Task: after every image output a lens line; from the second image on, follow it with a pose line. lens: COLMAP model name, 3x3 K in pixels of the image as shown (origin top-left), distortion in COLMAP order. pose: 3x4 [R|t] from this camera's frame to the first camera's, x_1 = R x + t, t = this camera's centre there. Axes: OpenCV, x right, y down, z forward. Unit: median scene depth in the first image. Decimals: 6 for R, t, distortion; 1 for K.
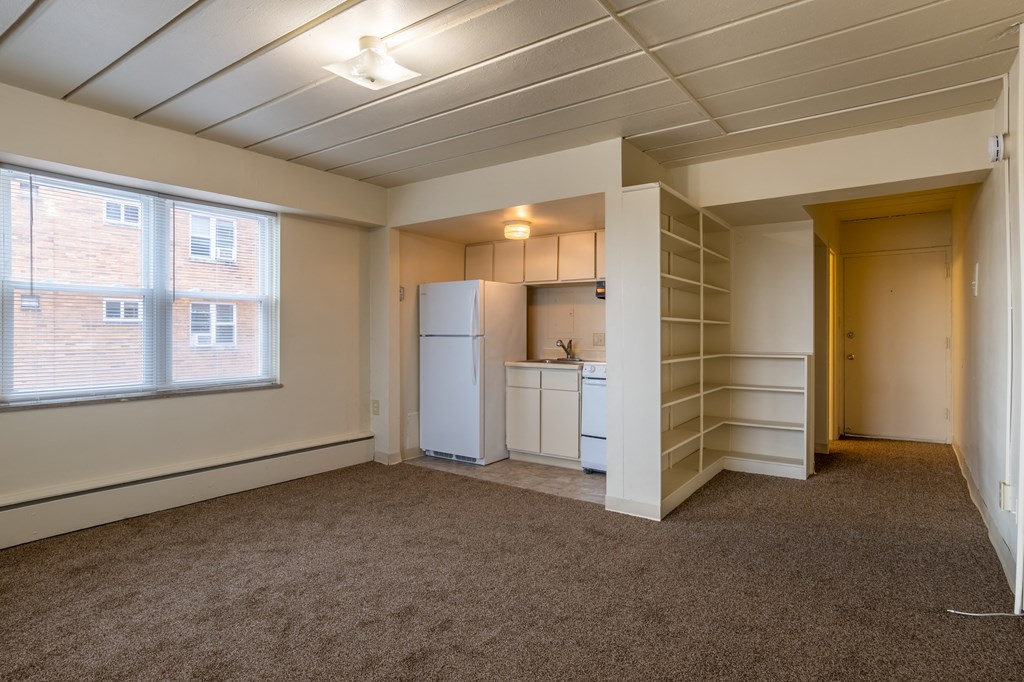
lens RADIAL K [[539.5, 0, 513.2], [0, 539.5, 333.9], [0, 0, 1]] dist [-0.011993, 0.005573]
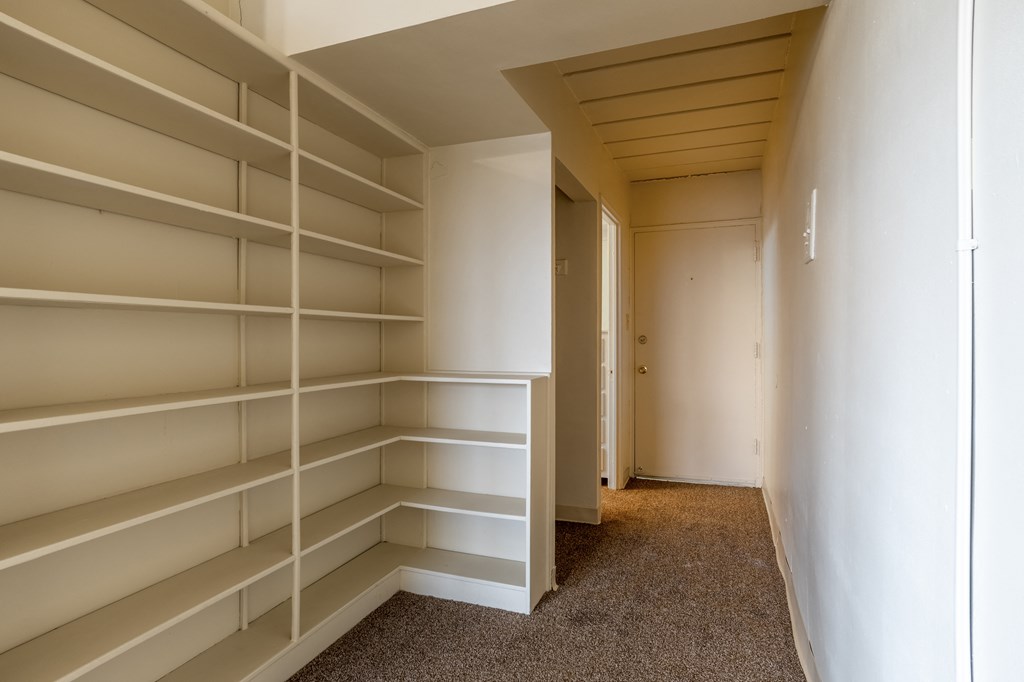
lens RADIAL K [[539.5, 0, 509.8], [0, 539.5, 337.7], [0, 0, 1]] dist [-0.011993, 0.005573]
pose [[0.968299, 0.000006, 0.249794, 0.392345], [-0.000229, 1.000000, 0.000864, -0.001280], [-0.249794, -0.000894, 0.968299, 0.489744]]
